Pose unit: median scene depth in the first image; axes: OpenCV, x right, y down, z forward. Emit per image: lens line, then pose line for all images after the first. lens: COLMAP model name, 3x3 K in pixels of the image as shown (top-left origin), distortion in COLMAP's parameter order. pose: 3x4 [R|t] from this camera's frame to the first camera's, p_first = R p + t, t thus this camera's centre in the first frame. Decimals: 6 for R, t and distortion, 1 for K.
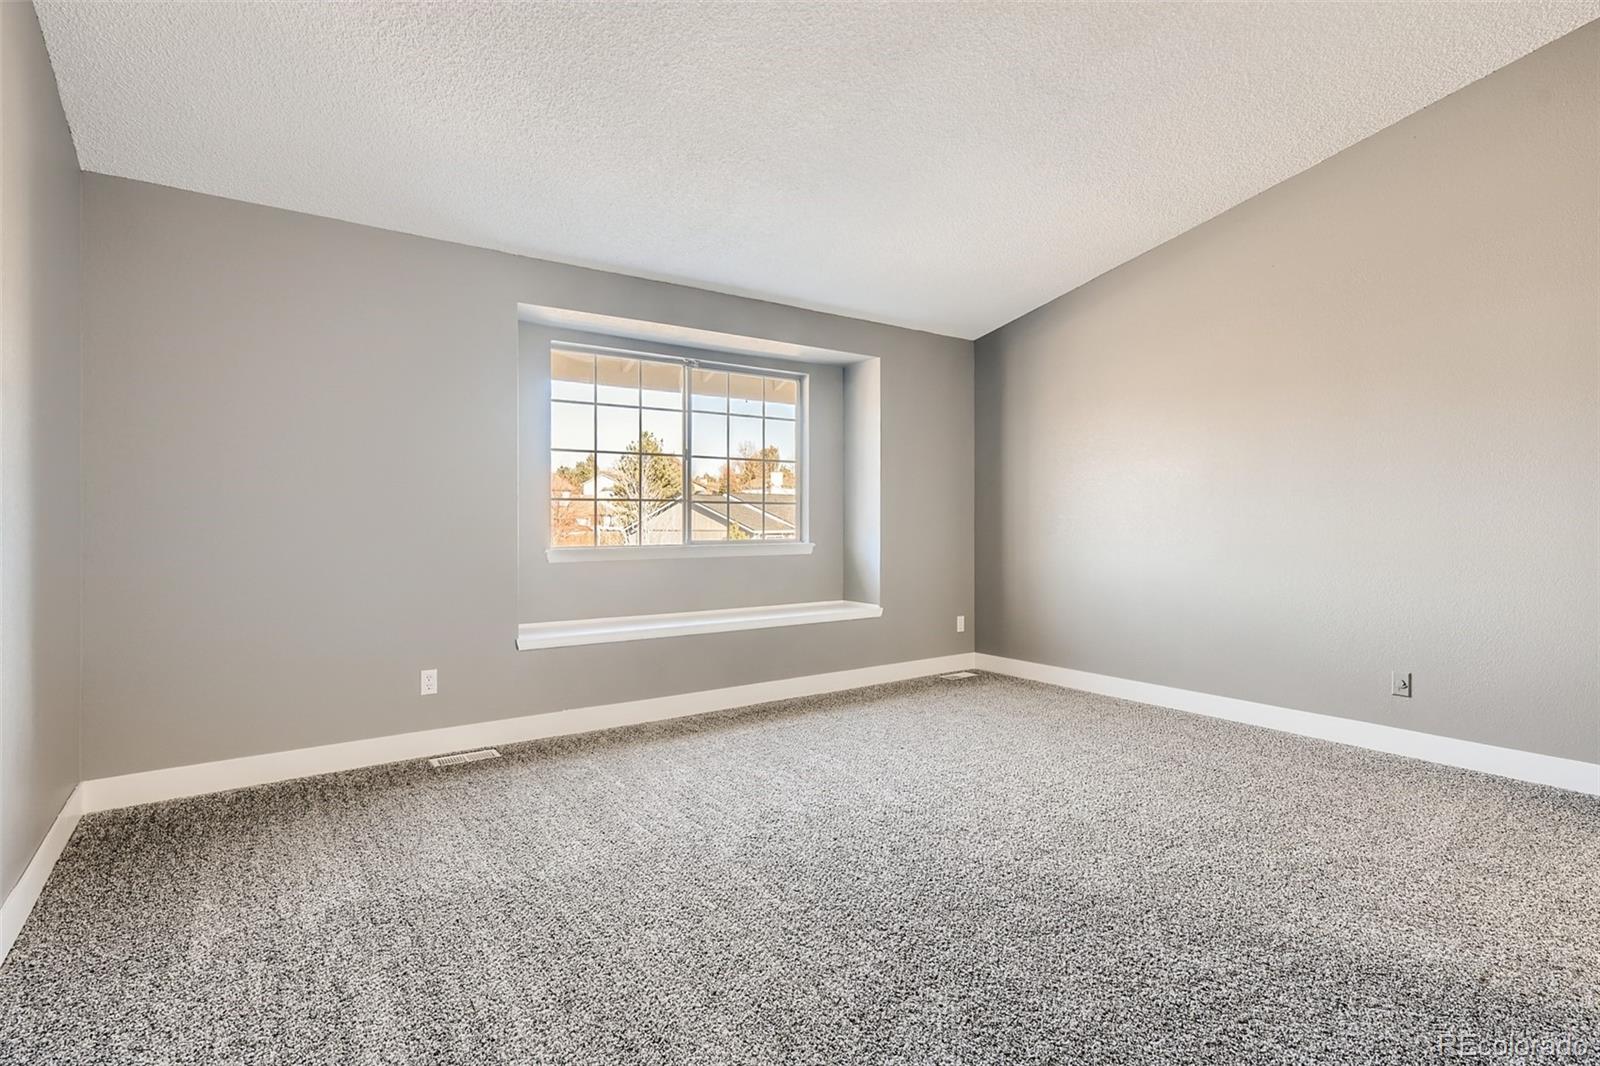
lens RADIAL K [[694.0, 0, 799.4], [0, 694.0, 534.0], [0, 0, 1]] dist [0.001811, 0.000097]
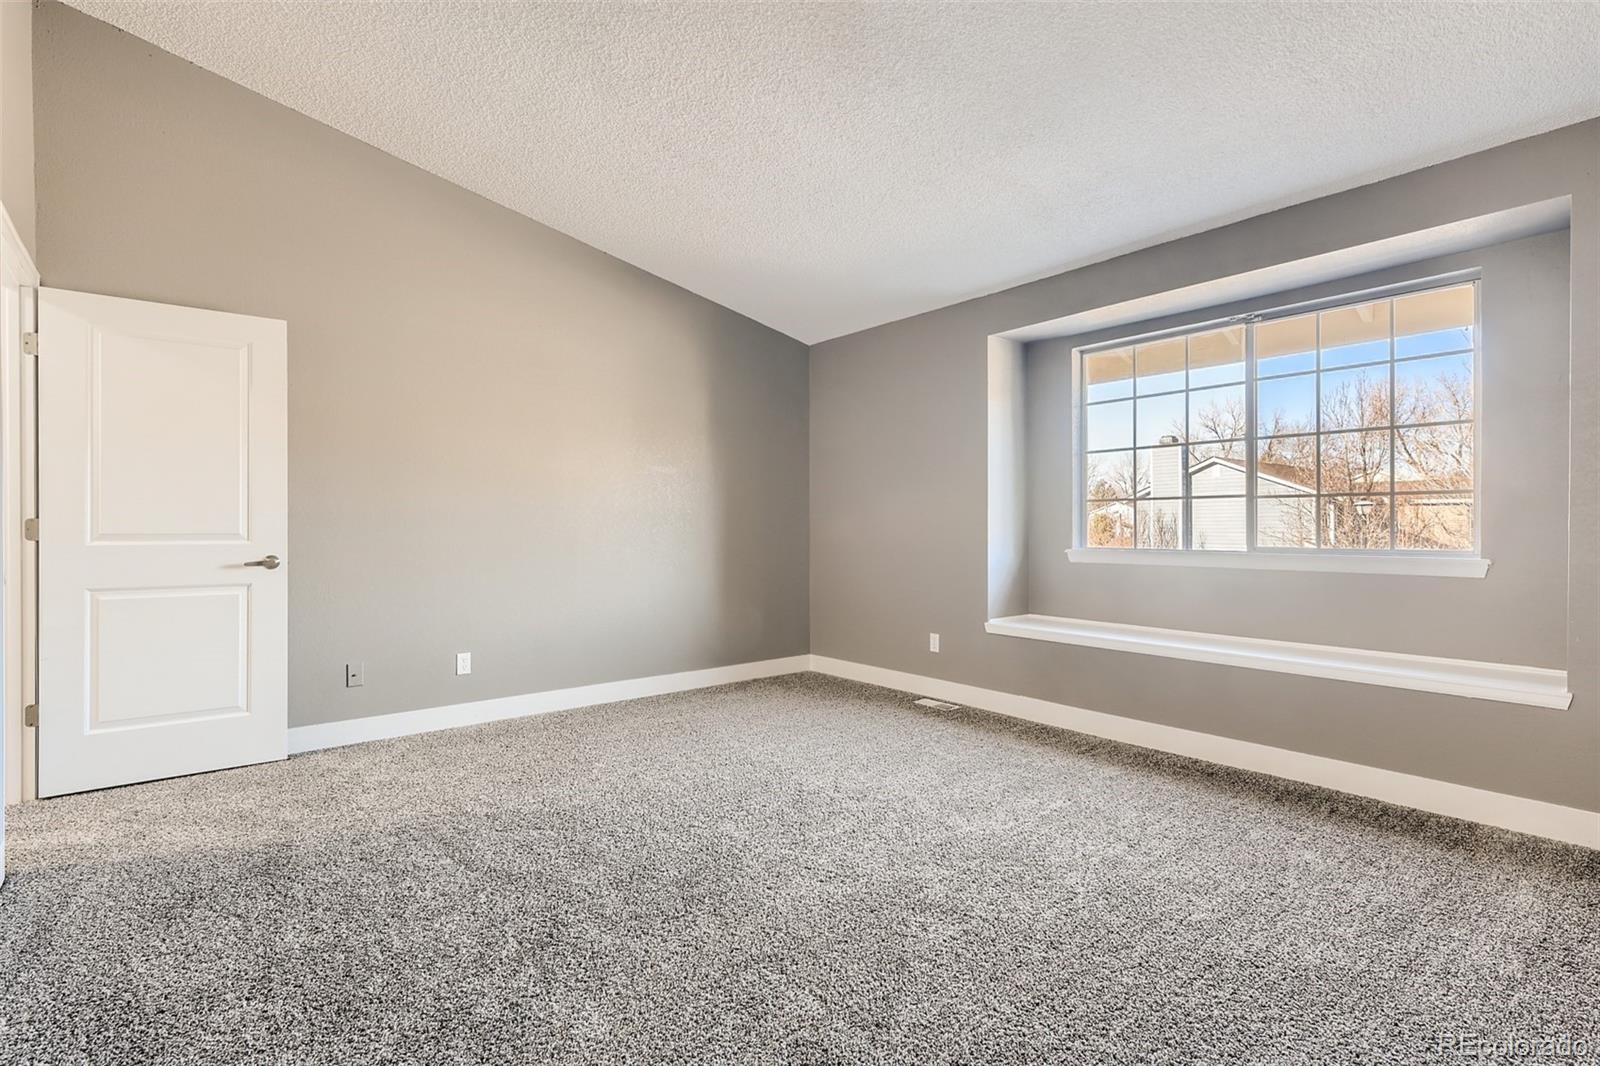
lens RADIAL K [[772.1, 0, 799.5], [0, 772.1, 525.7], [0, 0, 1]] dist [0.012754, -0.000228]
pose [[0.121515, 0.003417, -0.992584, 0.689129], [-0.010987, 0.999937, 0.002097, -0.010724], [0.992529, 0.010651, 0.121544, 0.415539]]
